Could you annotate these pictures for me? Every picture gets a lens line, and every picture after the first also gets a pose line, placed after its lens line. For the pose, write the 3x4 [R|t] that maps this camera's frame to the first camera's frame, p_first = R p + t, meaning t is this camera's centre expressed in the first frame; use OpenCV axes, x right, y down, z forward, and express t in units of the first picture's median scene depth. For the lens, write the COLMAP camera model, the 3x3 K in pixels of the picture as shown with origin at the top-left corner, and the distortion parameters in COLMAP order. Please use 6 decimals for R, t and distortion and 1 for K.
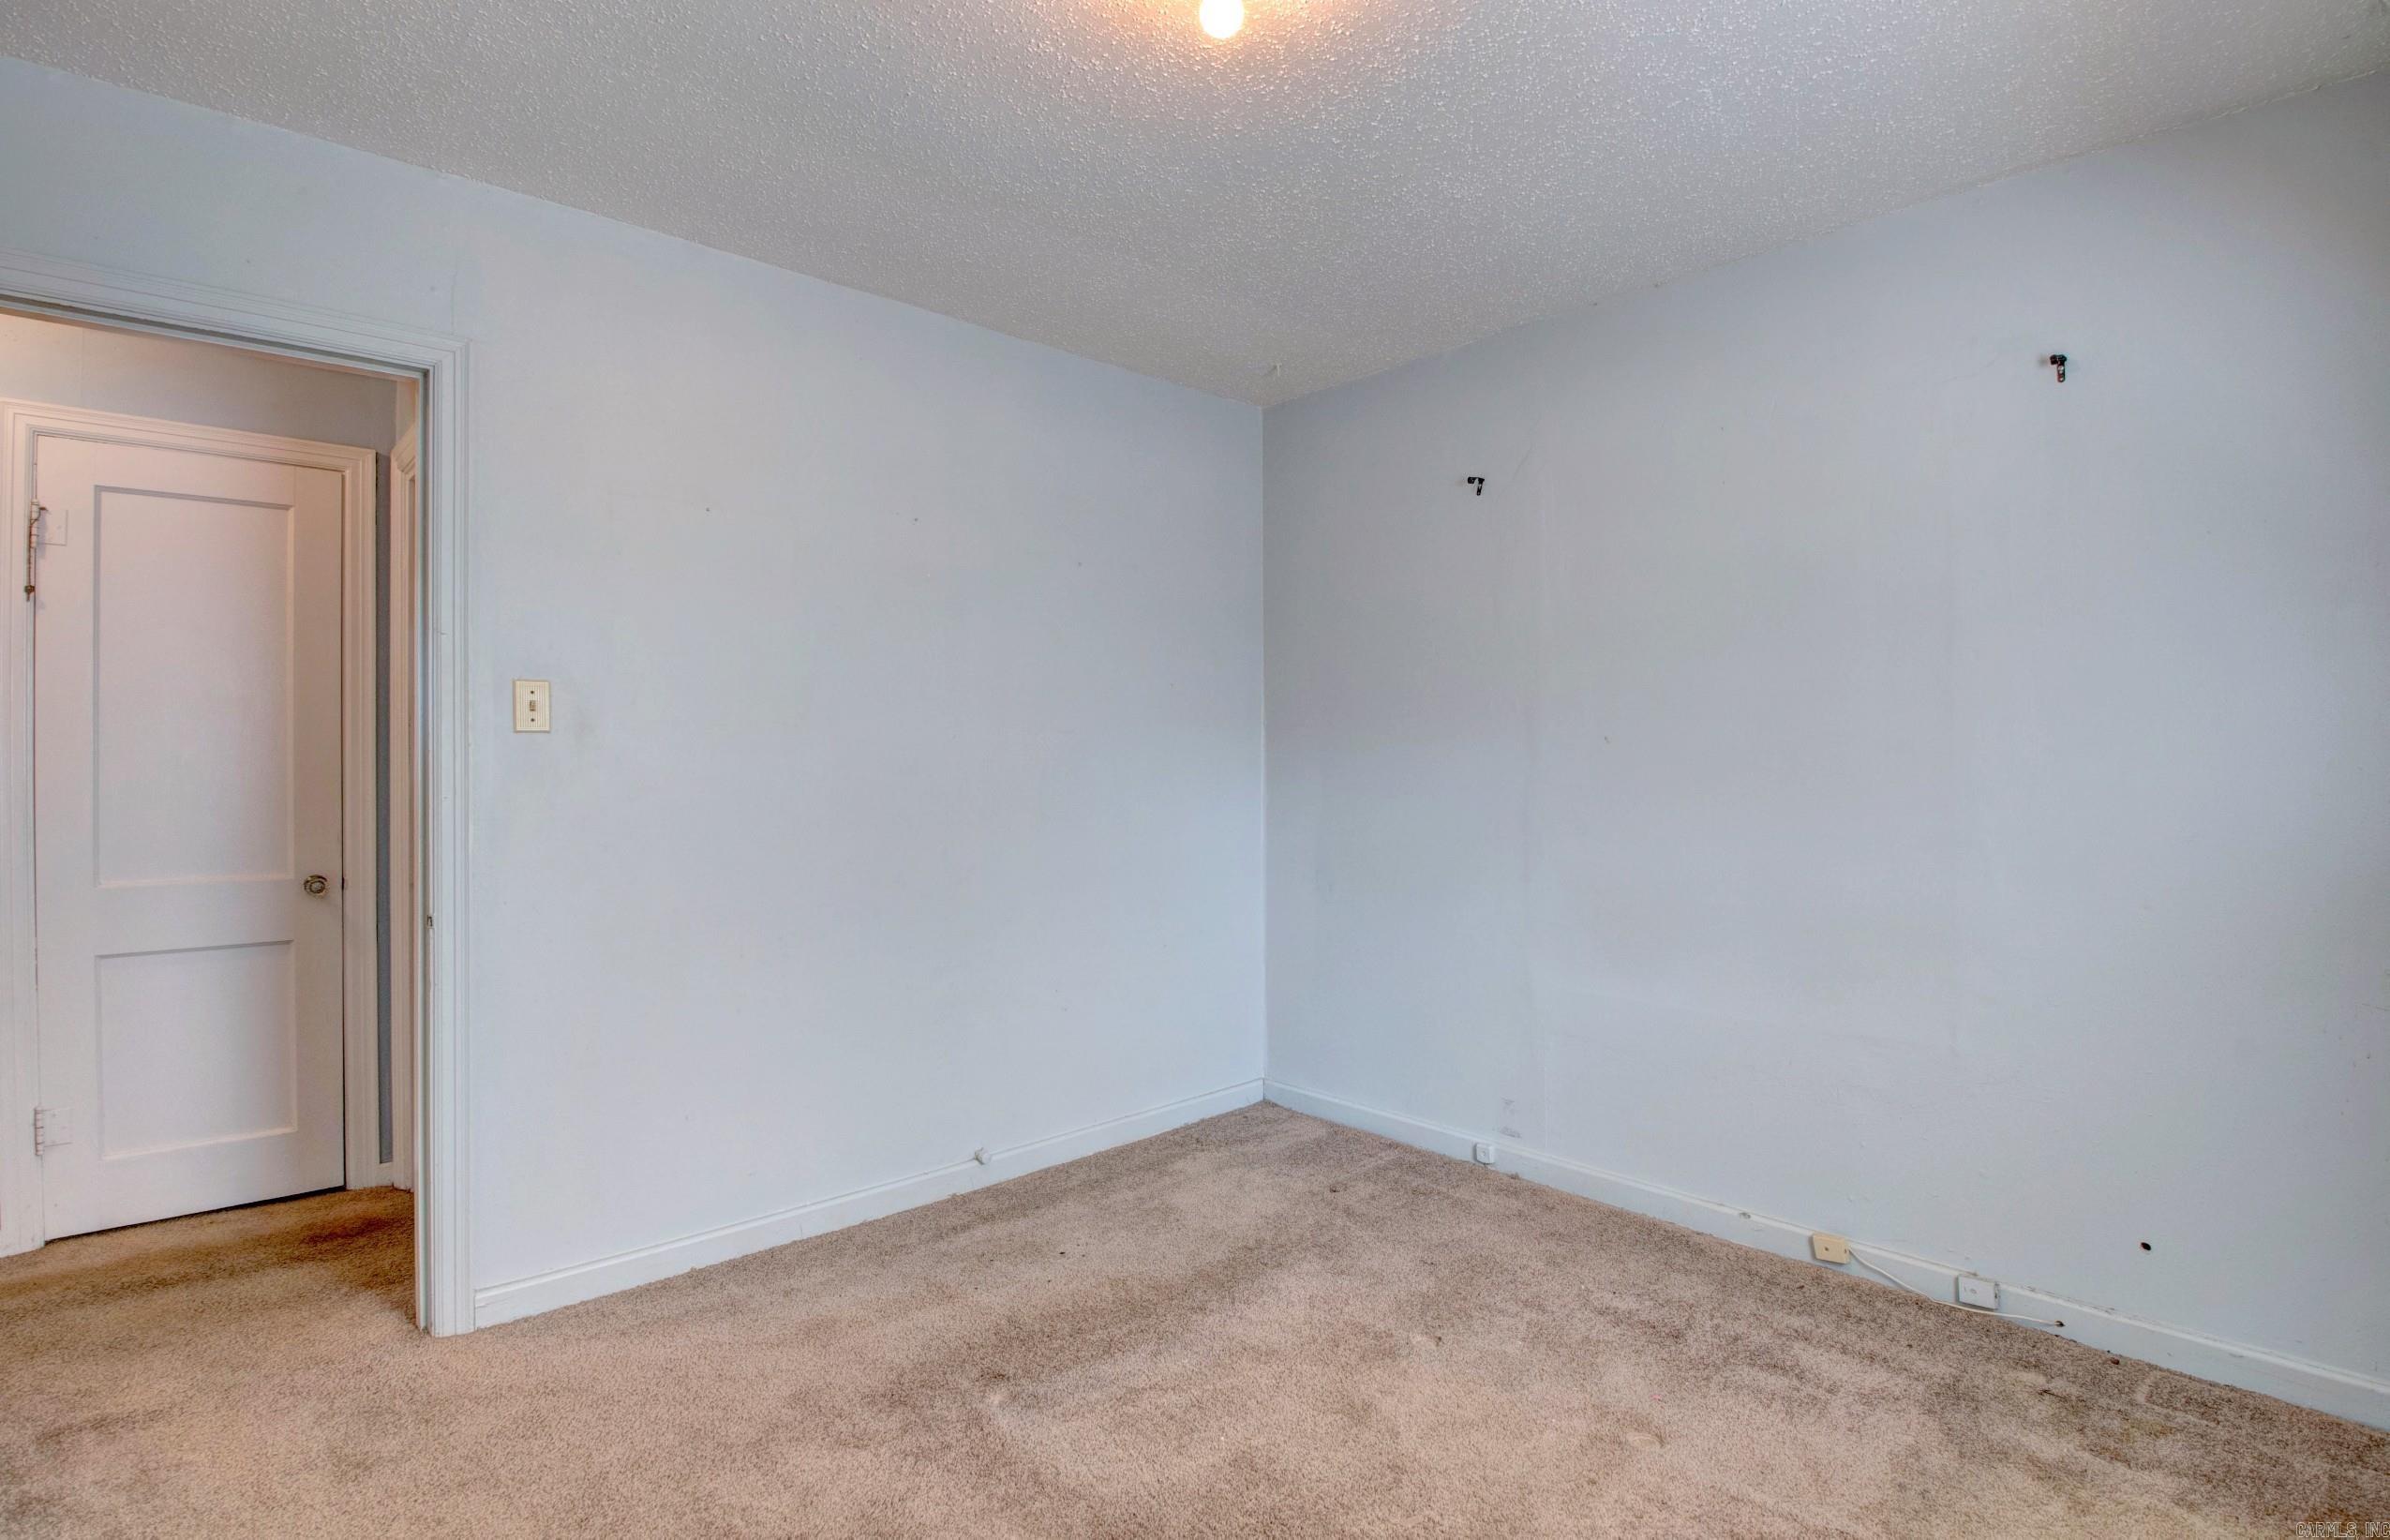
lens RADIAL K [[1143.9, 0, 1197.6], [0, 1143.9, 760.0], [0, 0, 1]] dist [-0.006363, -0.014909]
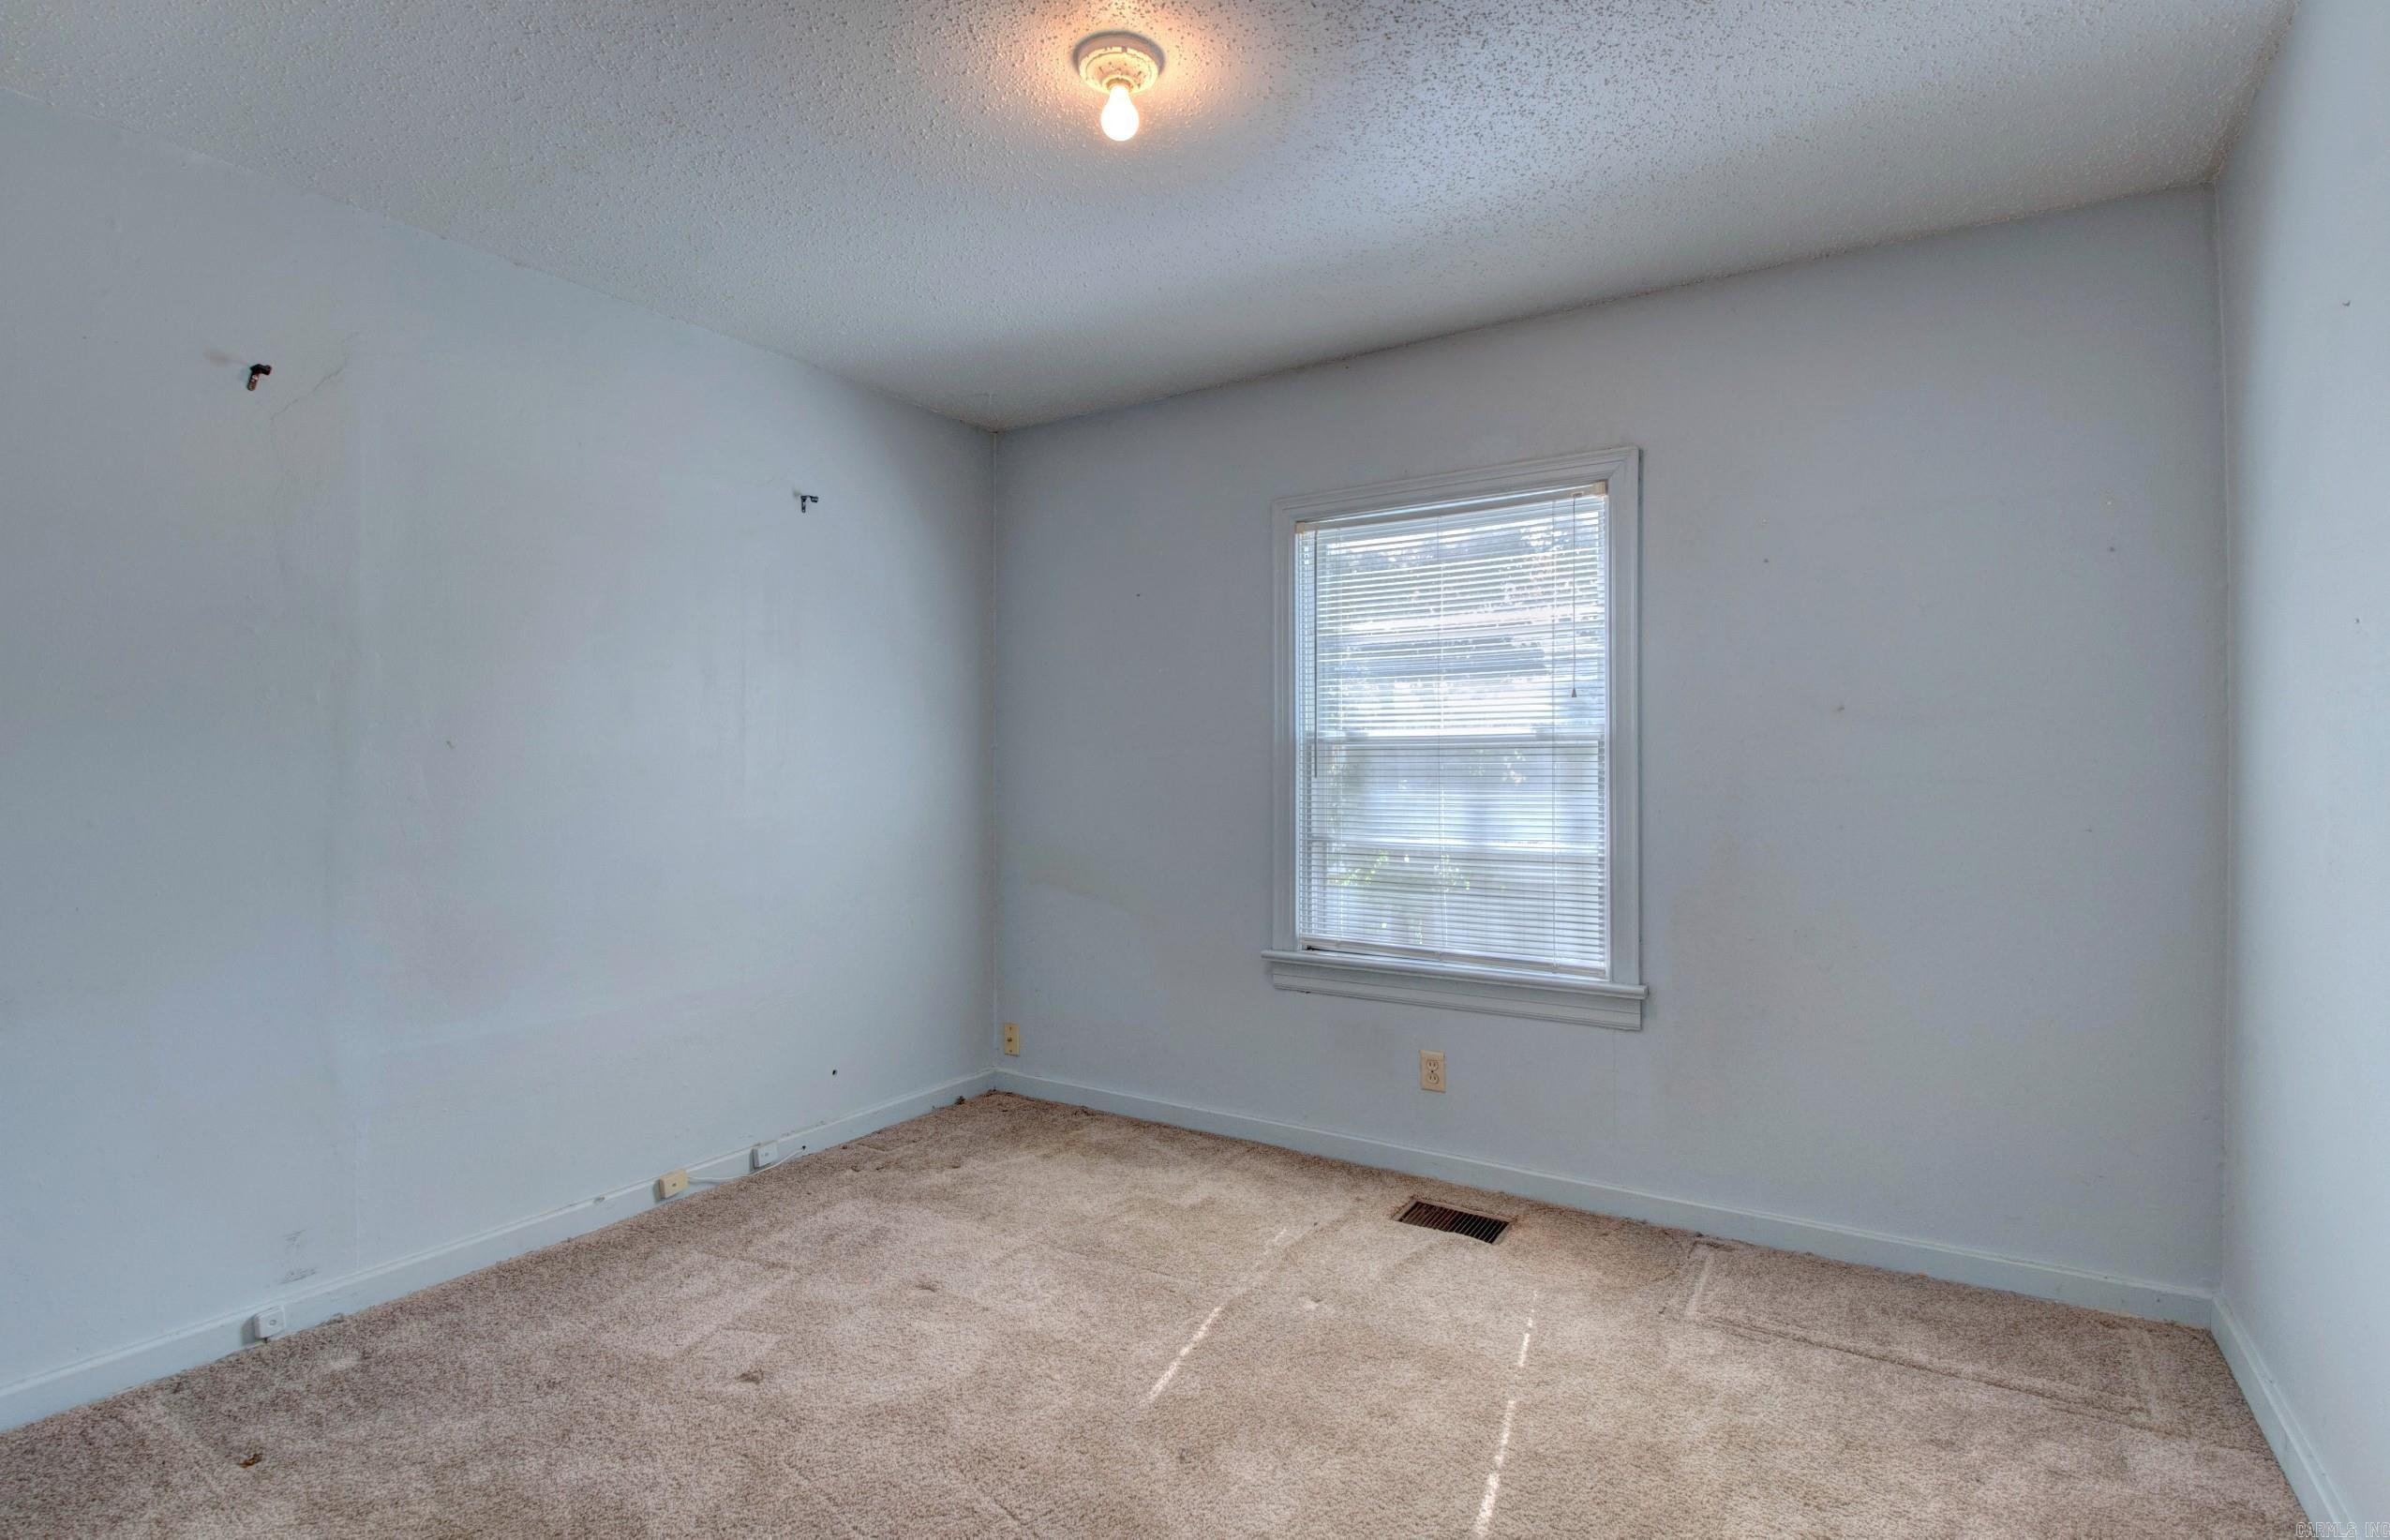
lens RADIAL K [[1143.9, 0, 1177.3], [0, 1143.9, 769.3], [0, 0, 1]] dist [-0.006363, -0.014909]
pose [[-0.248767, 0.000307, 0.968563, -0.737165], [0.007376, 0.999972, 0.001577, 0.009815], [-0.968535, 0.007536, -0.248762, 0.833173]]
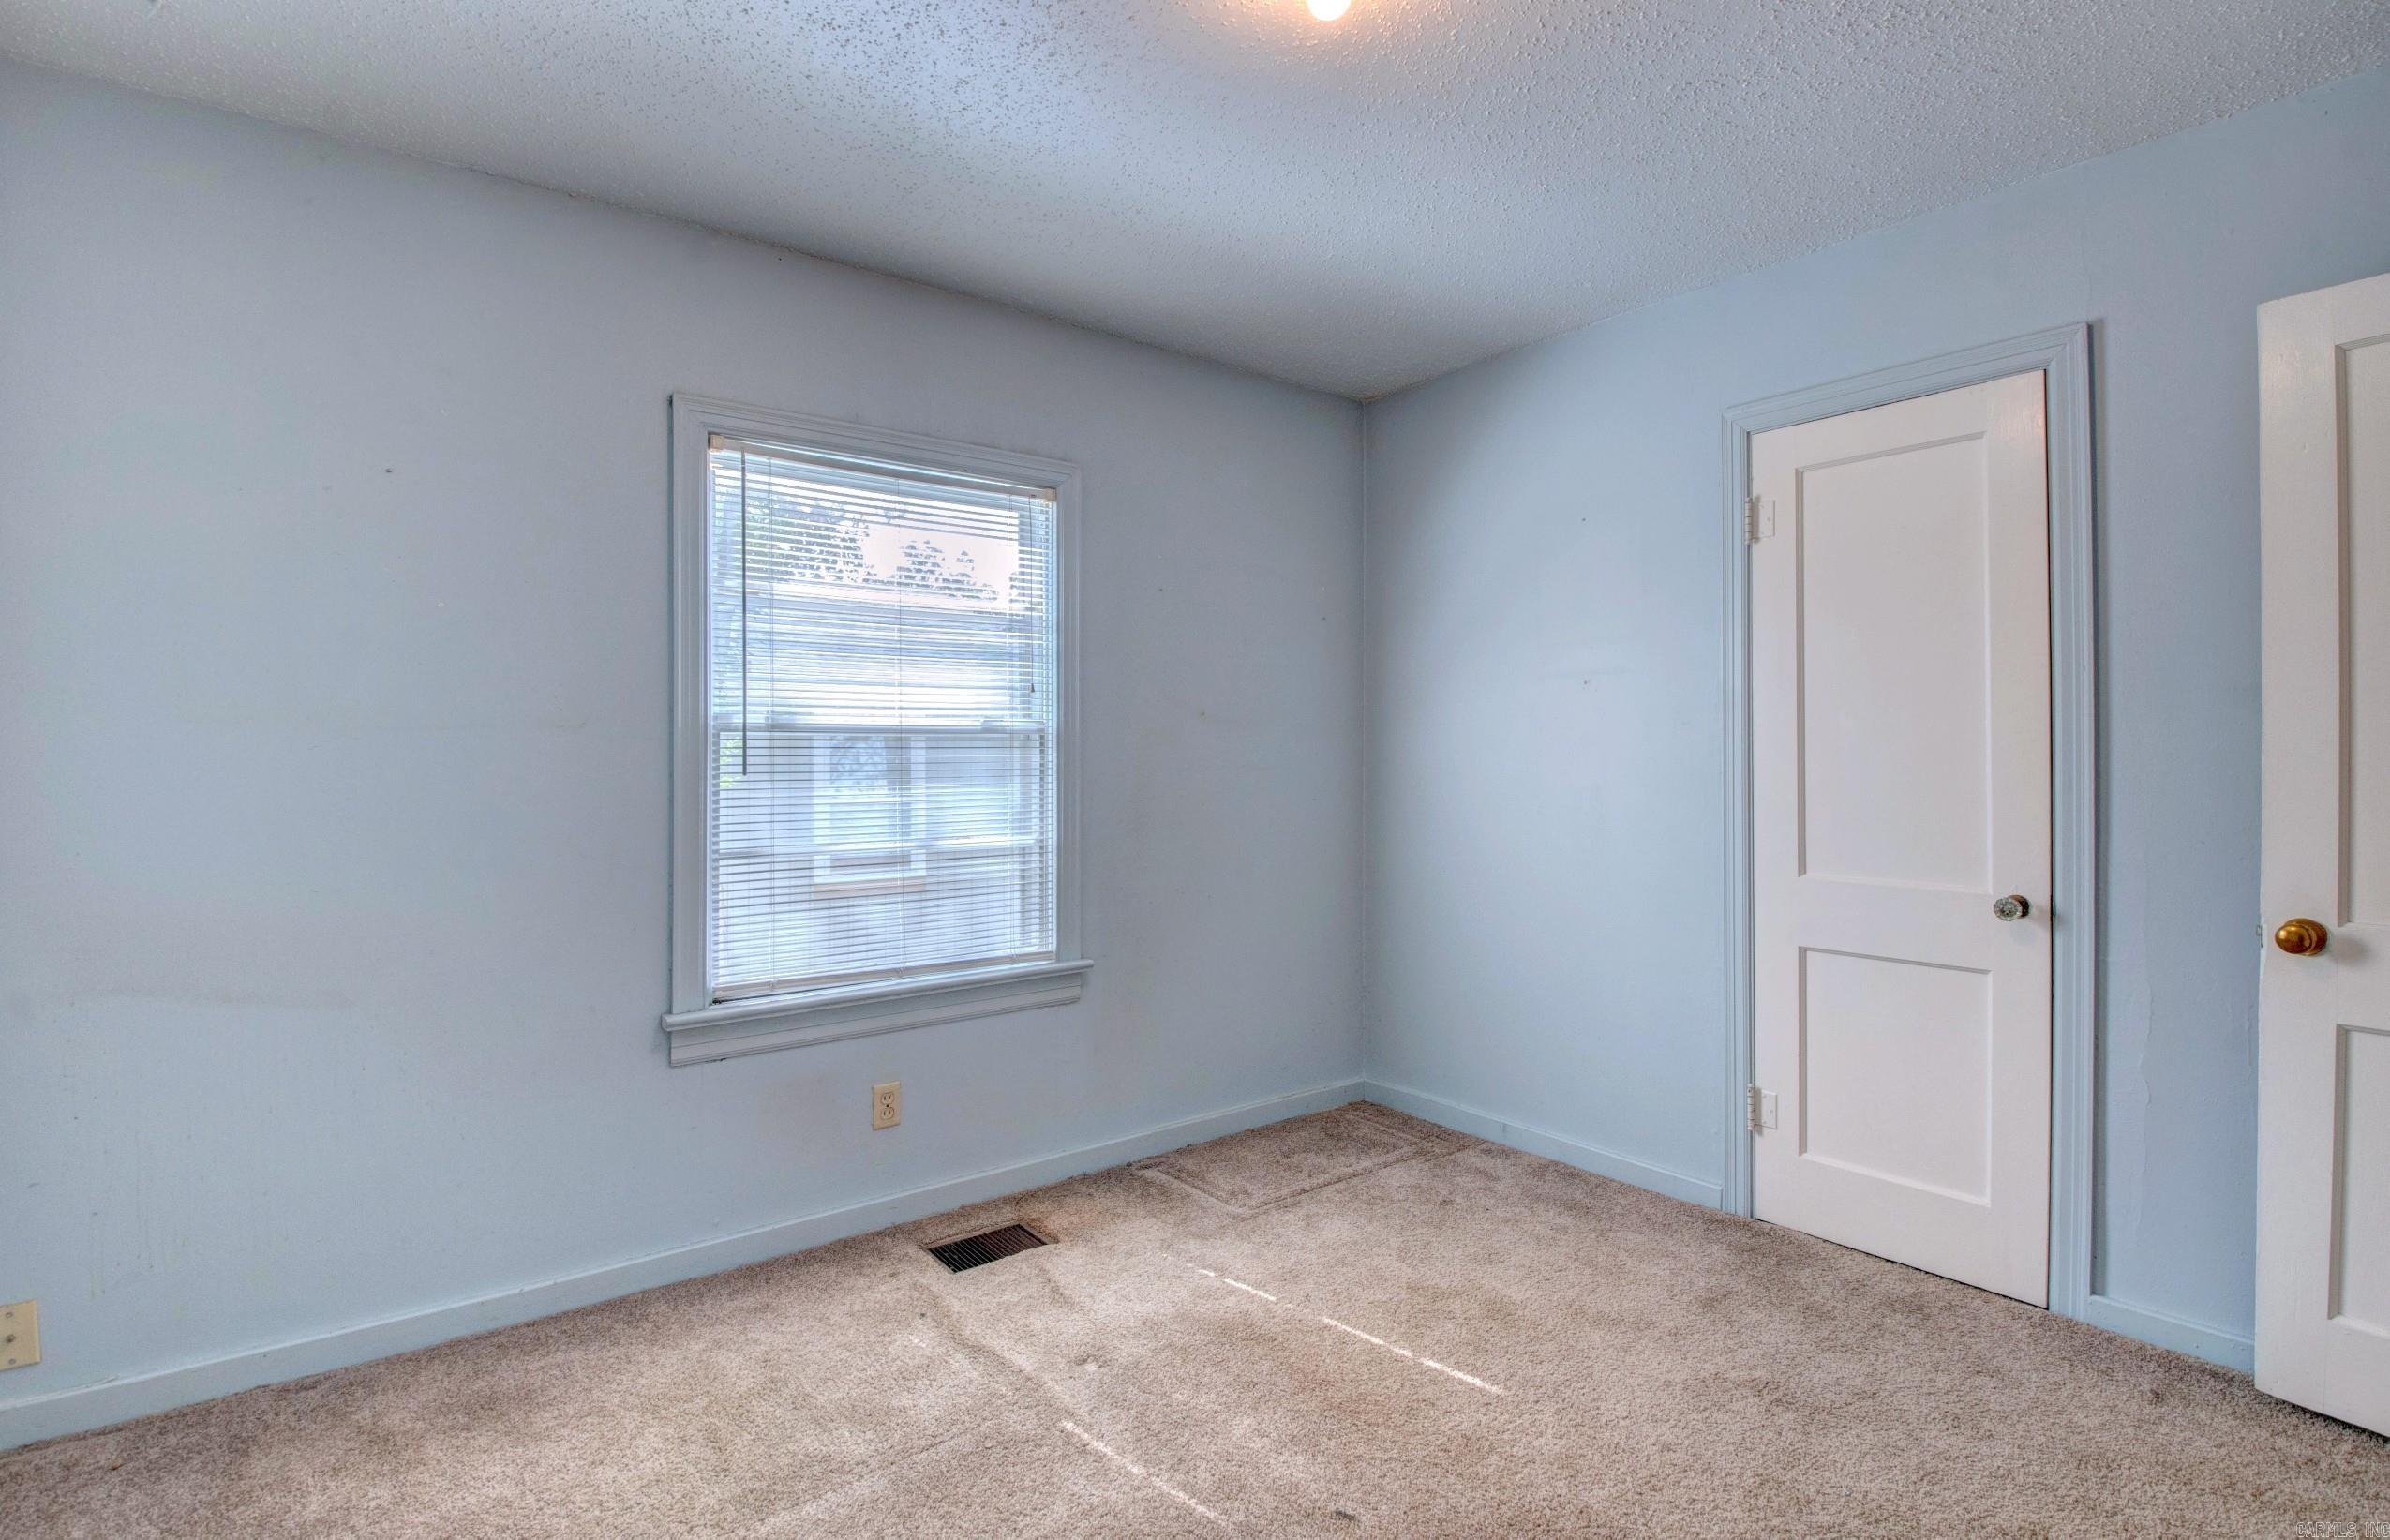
lens RADIAL K [[1143.9, 0, 1185.8], [0, 1143.9, 761.4], [0, 0, 1]] dist [-0.006363, -0.014909]
pose [[-0.996635, 0.004738, 0.081833, 0.047444], [0.005770, 0.999907, 0.012380, -0.000258], [-0.081767, 0.012810, -0.996569, 1.340485]]
